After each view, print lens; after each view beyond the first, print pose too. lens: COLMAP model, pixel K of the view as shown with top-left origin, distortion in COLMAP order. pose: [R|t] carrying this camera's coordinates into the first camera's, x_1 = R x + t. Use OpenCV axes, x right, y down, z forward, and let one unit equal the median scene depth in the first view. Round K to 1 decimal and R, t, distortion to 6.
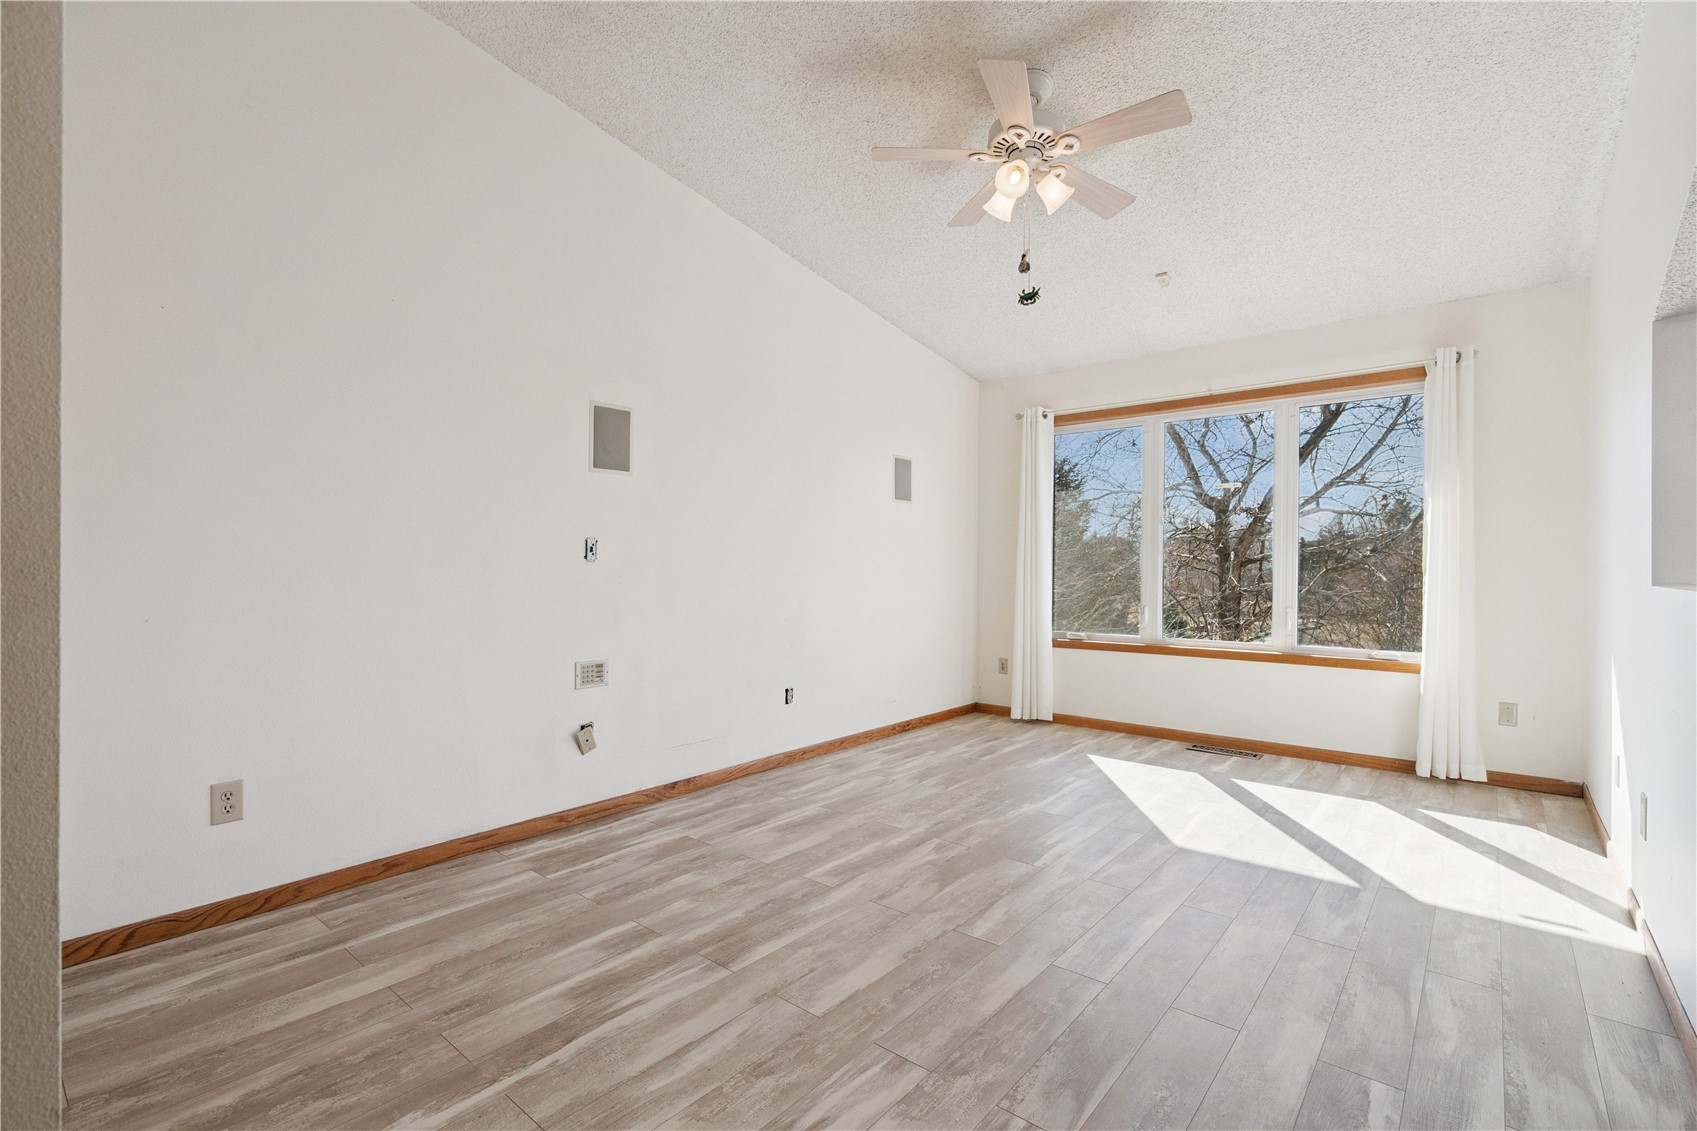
lens RADIAL K [[770.2, 0, 844.1], [0, 770.2, 568.3], [0, 0, 1]] dist [-0.003586, 0.000630]
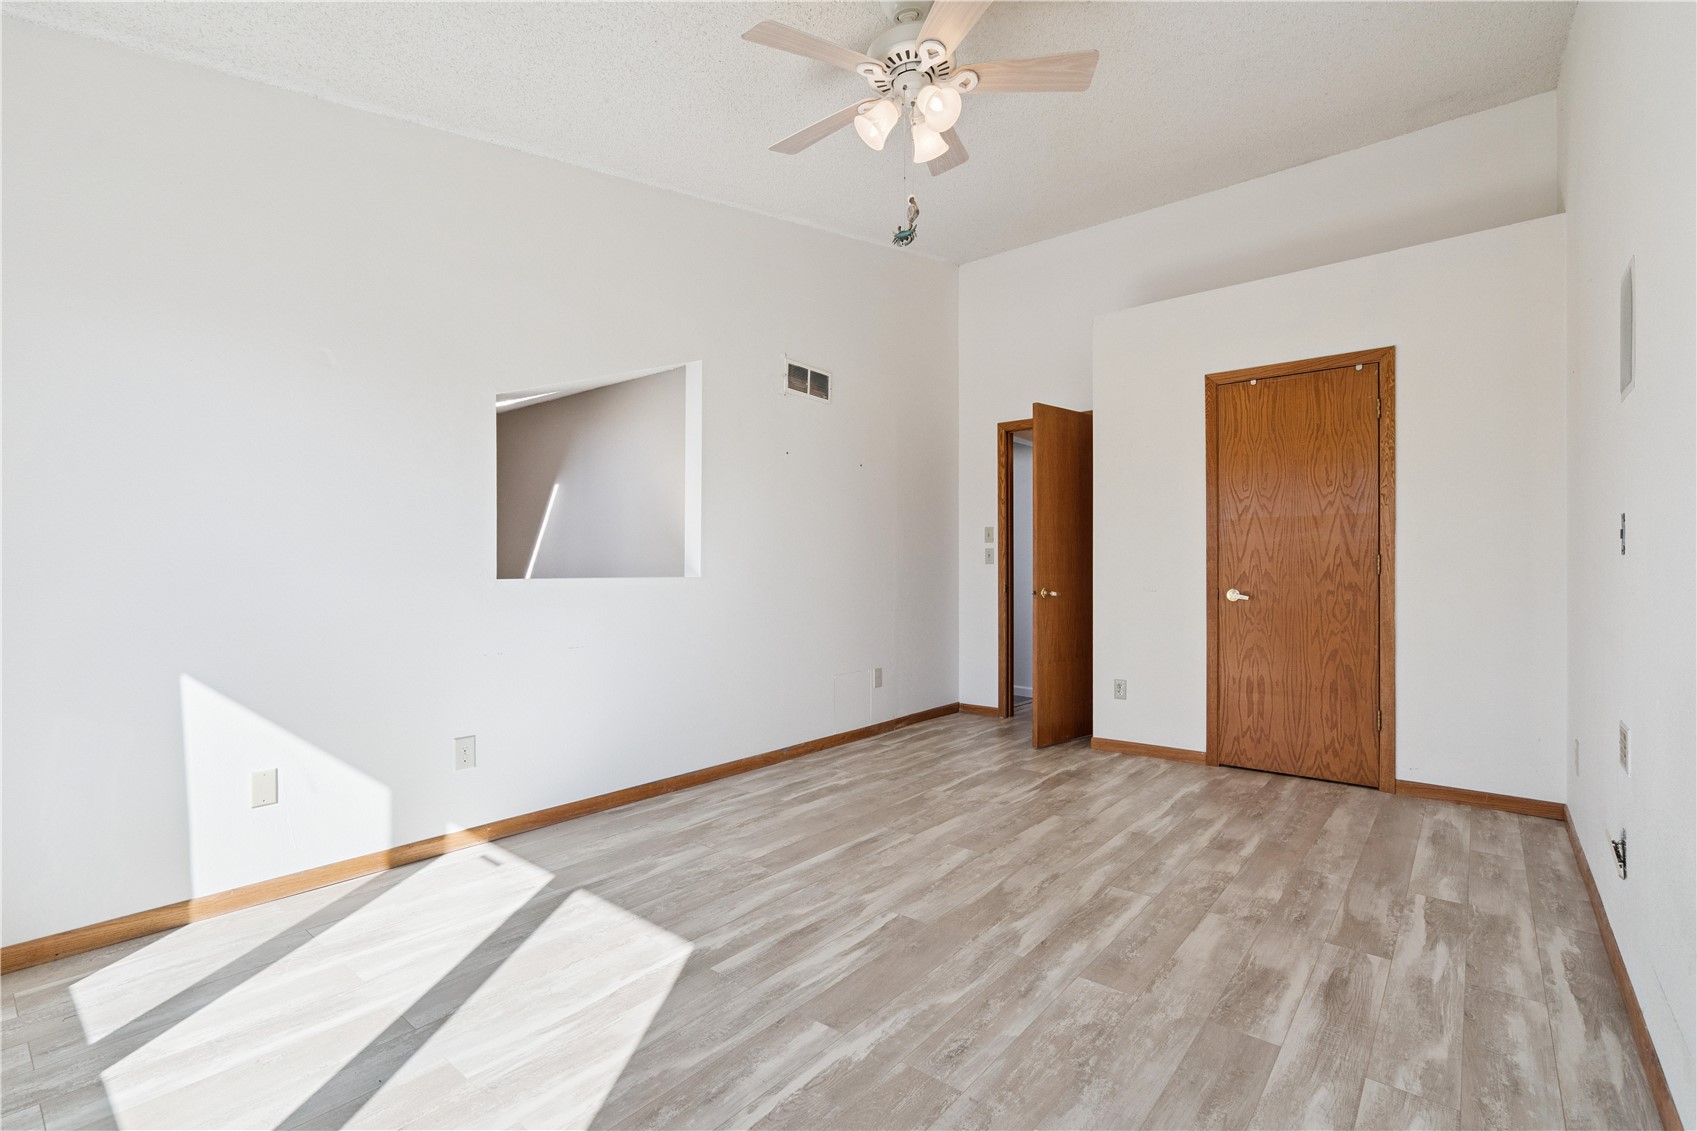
lens RADIAL K [[770.2, 0, 850.2], [0, 770.2, 574.2], [0, 0, 1]] dist [-0.003586, 0.000630]
pose [[-0.999848, 0.000869, -0.017411, 0.330449], [0.000707, 0.999957, 0.009271, 0.000842], [0.017418, 0.009257, -0.999805, 1.946929]]
